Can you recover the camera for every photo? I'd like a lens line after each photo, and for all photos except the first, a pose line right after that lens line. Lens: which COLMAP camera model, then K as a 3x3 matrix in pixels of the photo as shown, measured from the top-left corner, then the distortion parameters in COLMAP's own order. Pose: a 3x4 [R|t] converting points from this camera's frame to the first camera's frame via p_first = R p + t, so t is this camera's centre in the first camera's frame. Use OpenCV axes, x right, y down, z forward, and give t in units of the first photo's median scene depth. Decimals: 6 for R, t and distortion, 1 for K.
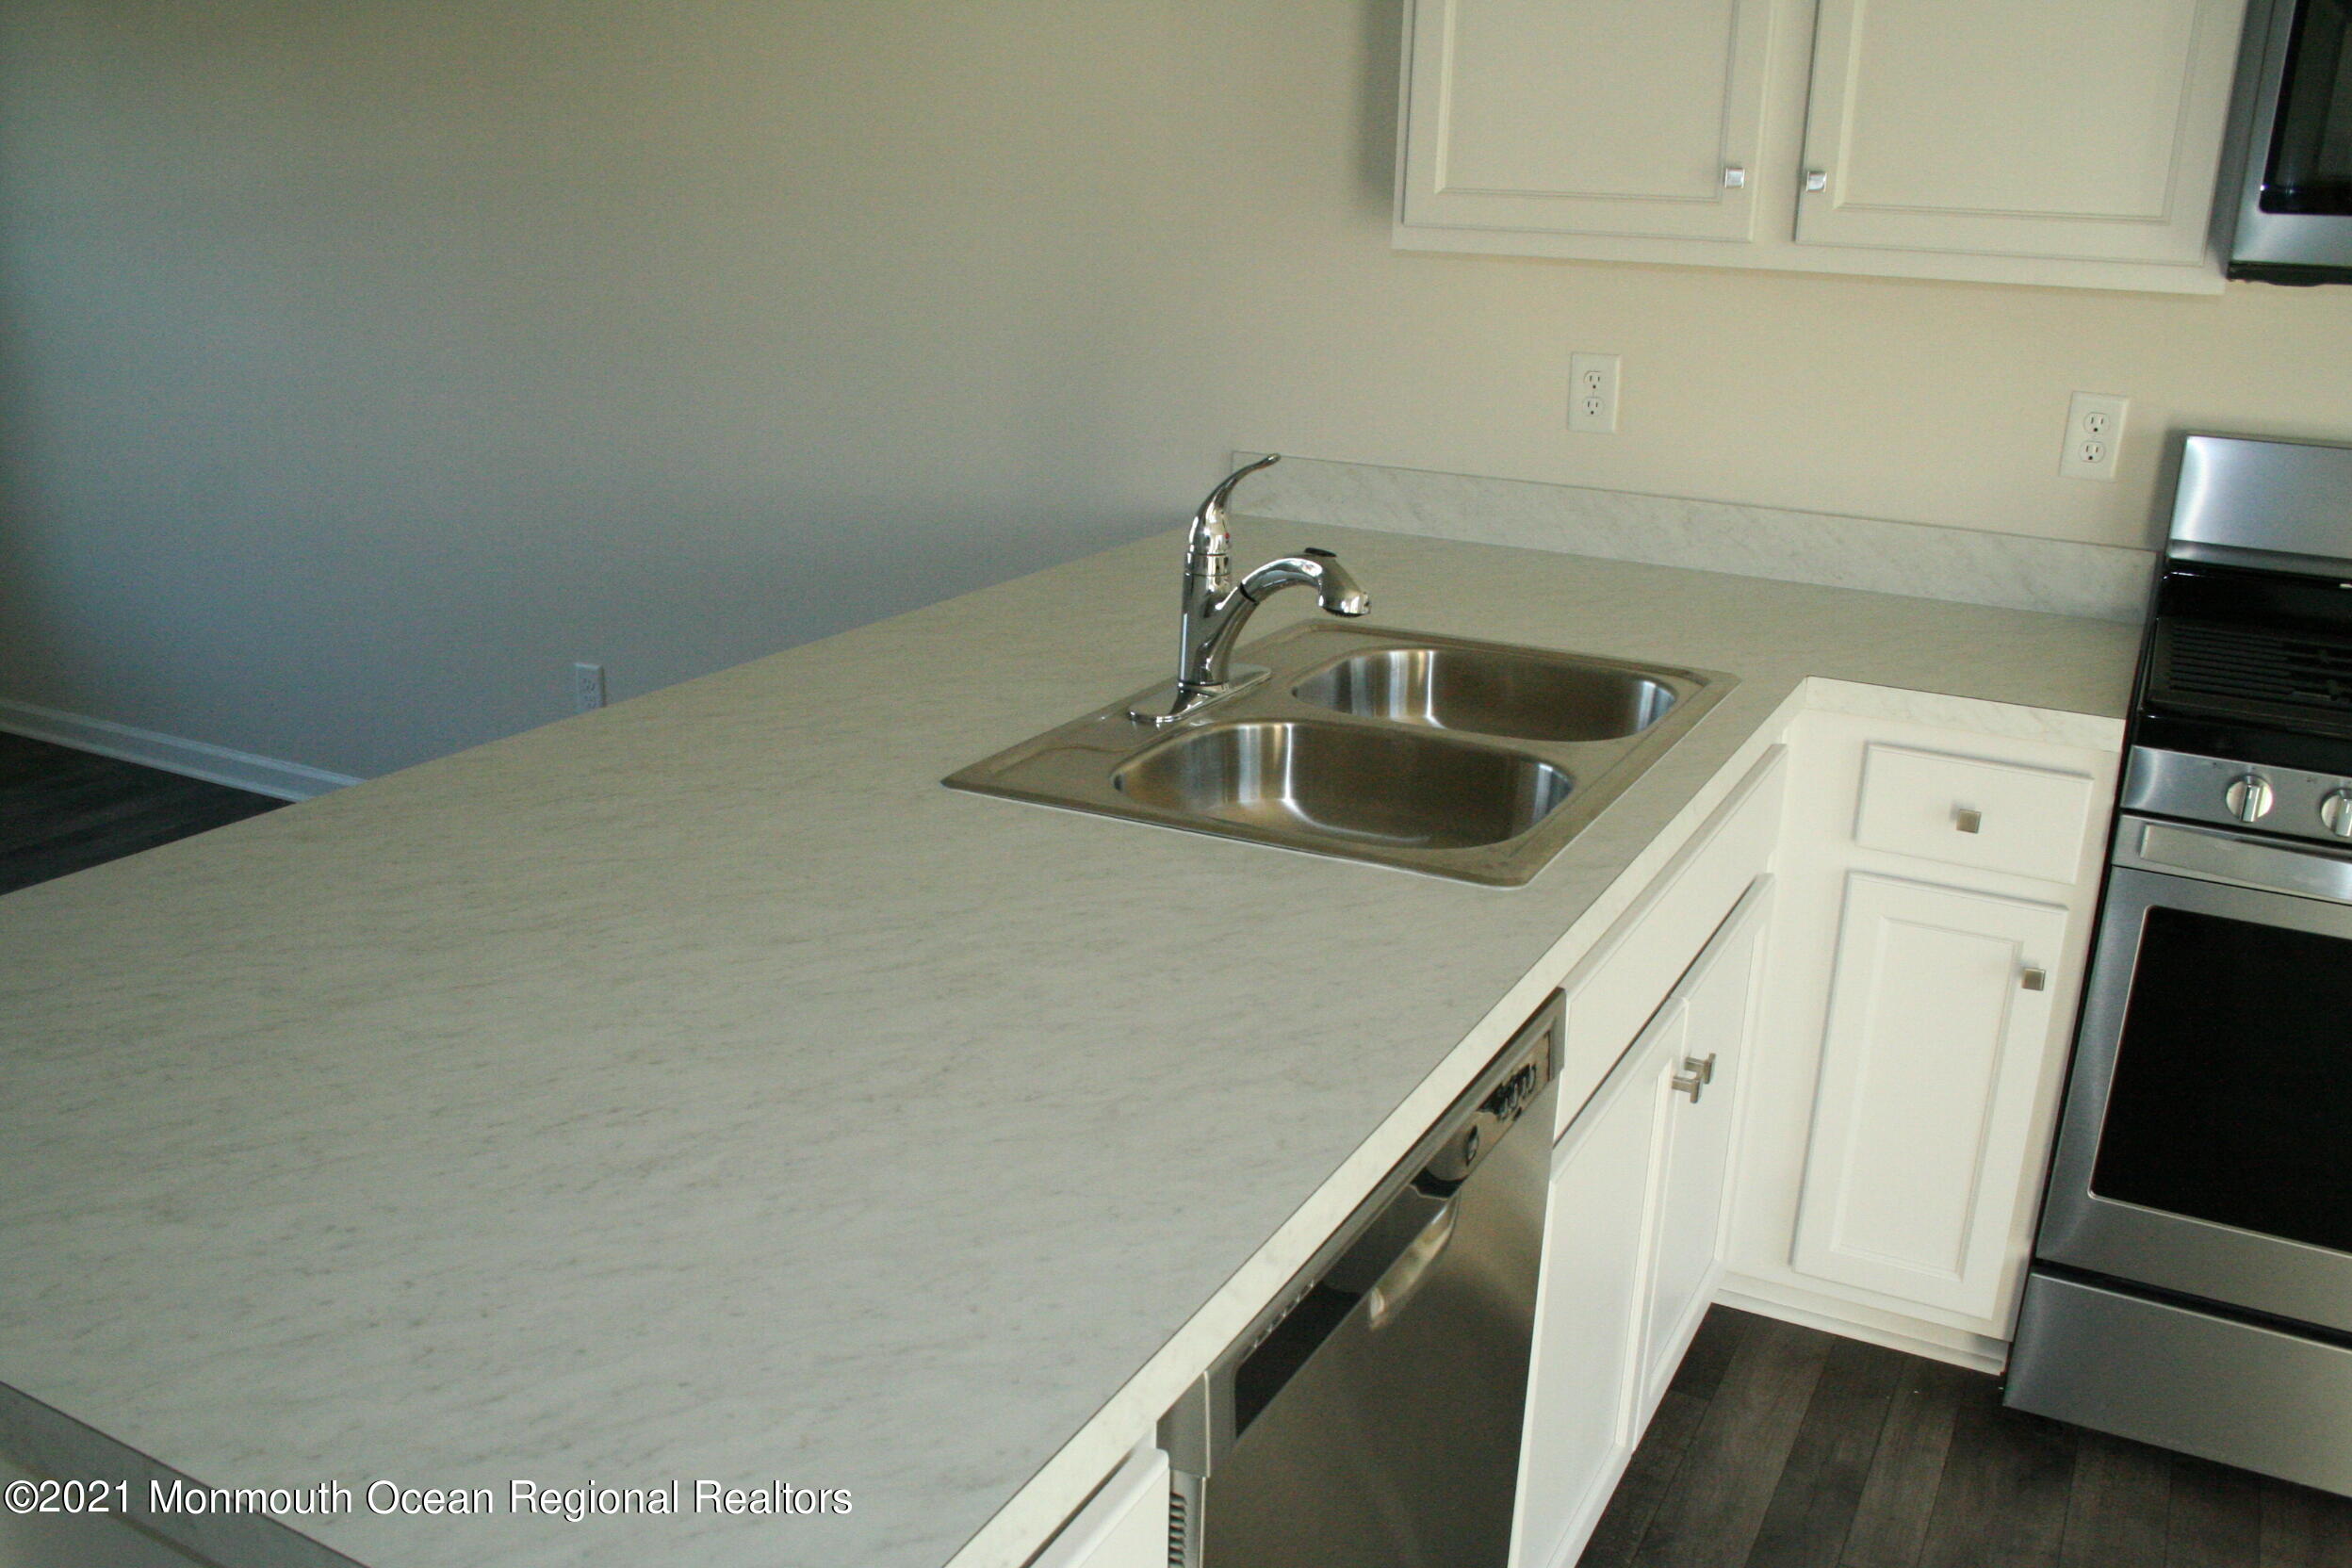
lens RADIAL K [[1951.8, 0, 1162.5], [0, 1951.8, 834.2], [0, 0, 1]] dist [-0.163778, 0.152785]
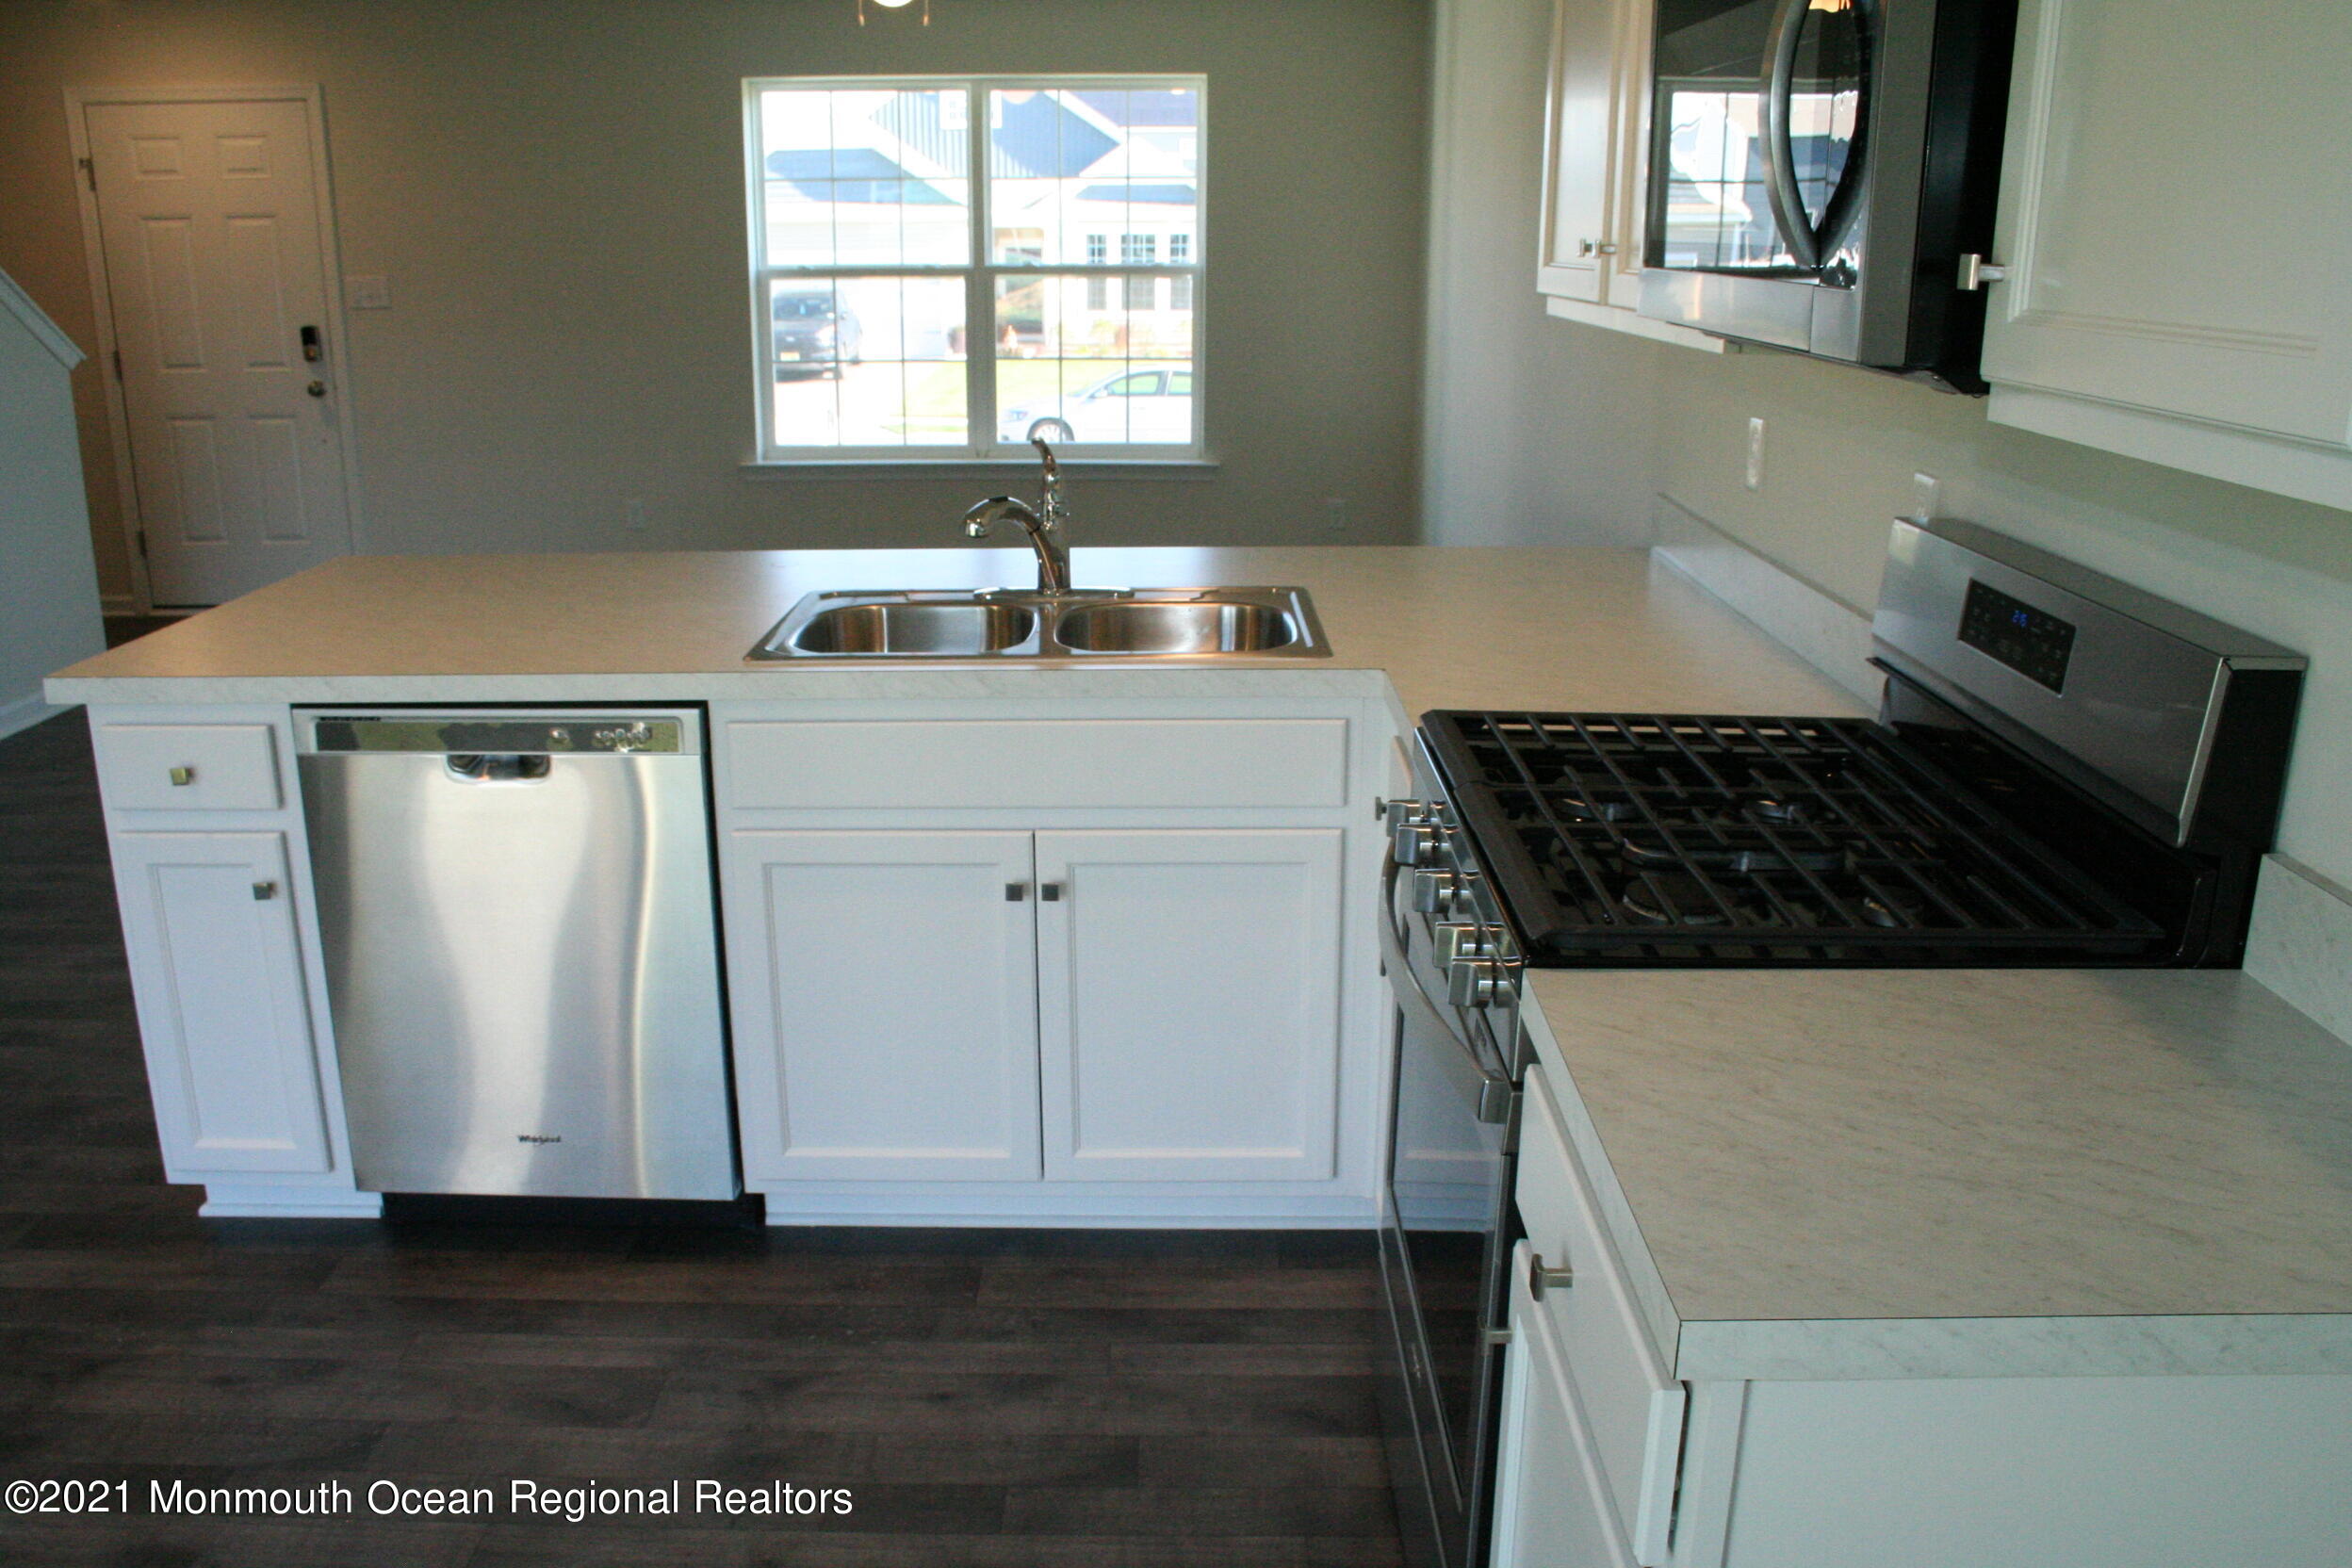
lens RADIAL K [[1951.8, 0, 1162.5], [0, 1951.8, 834.2], [0, 0, 1]] dist [-0.163778, 0.152785]
pose [[0.470487, 0.244212, -0.847940, 1.312826], [-0.267297, 0.955235, 0.126801, -0.101826], [0.840949, 0.166994, 0.514702, 0.298109]]
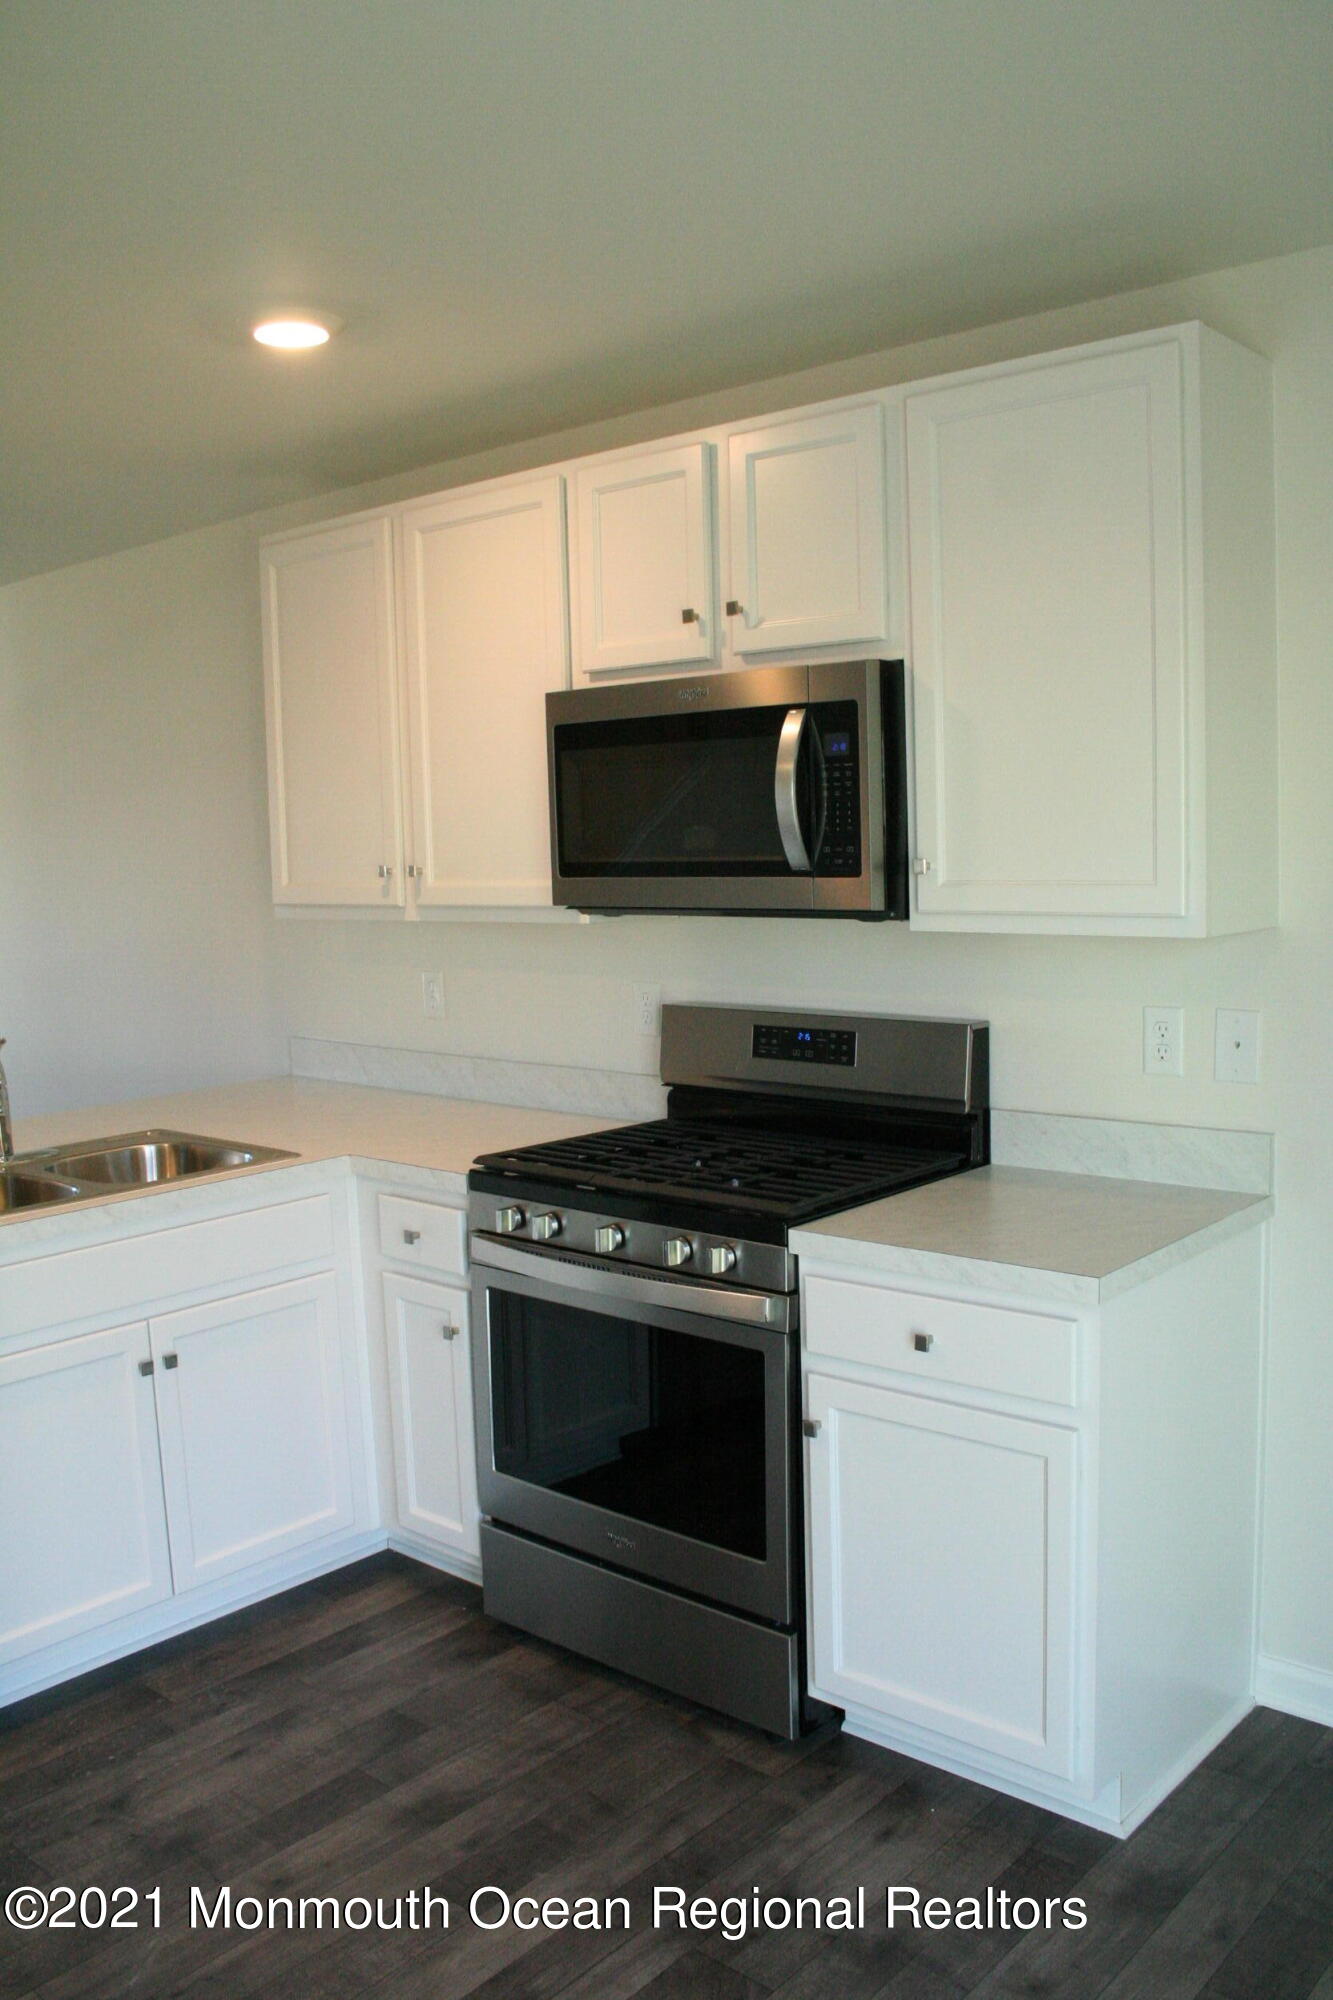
lens RADIAL K [[1659.7, 0, 700.6], [0, 1659.7, 1023.3], [0, 0, 1]] dist [-0.163778, 0.152785]
pose [[0.975799, -0.025067, -0.217227, 0.980387], [-0.019703, 0.979288, -0.201512, 0.095193], [0.217779, 0.200915, 0.955094, -0.376224]]
